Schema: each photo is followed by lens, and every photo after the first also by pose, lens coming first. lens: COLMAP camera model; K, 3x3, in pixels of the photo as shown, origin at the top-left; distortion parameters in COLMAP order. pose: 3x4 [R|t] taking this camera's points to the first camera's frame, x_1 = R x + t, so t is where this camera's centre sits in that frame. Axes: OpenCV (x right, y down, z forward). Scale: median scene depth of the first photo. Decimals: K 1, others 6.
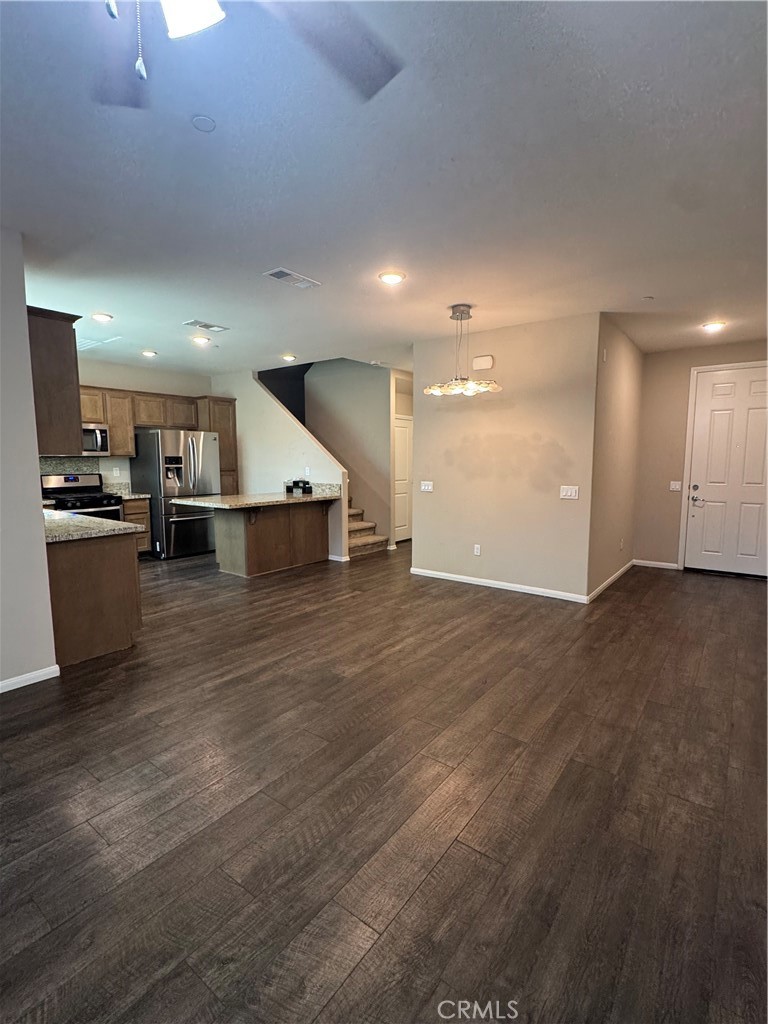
lens RADIAL K [[483.2, 0, 384.9], [0, 483.2, 513.5], [0, 0, 1]] dist [-0.003688, -0.000092]
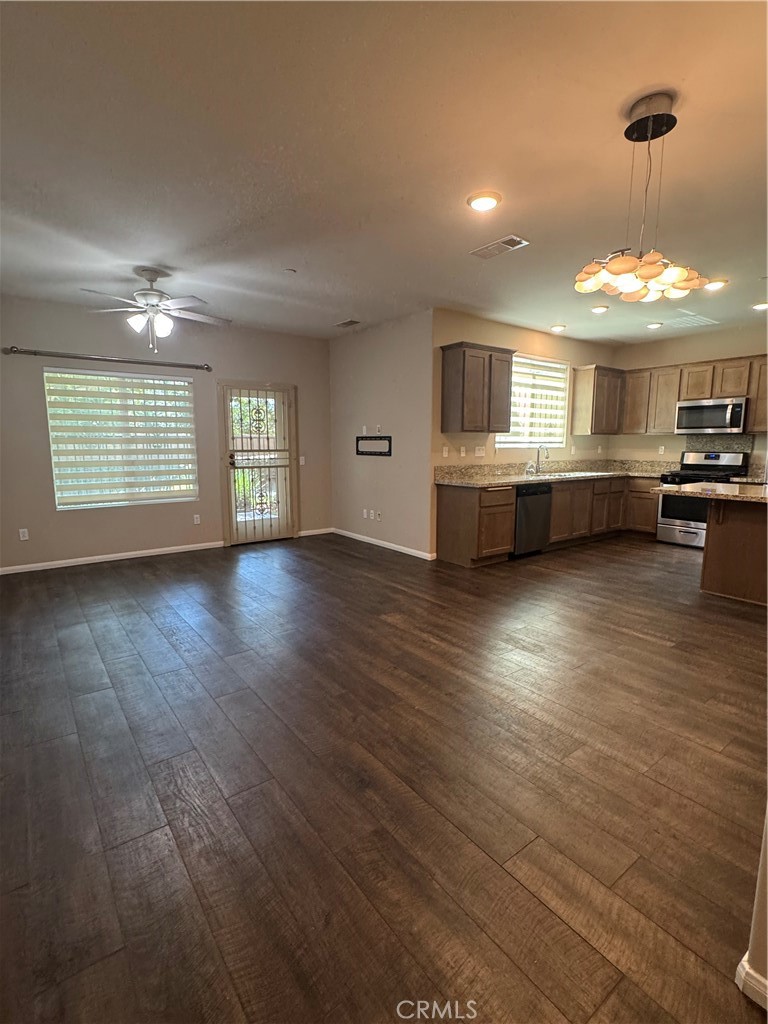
lens RADIAL K [[483.2, 0, 384.3], [0, 483.2, 511.4], [0, 0, 1]] dist [-0.003688, -0.000092]
pose [[-0.278340, 0.136667, -0.950710, 0.857247], [-0.106909, 0.979266, 0.172072, -0.103080], [0.954514, 0.149534, -0.257958, 1.079076]]
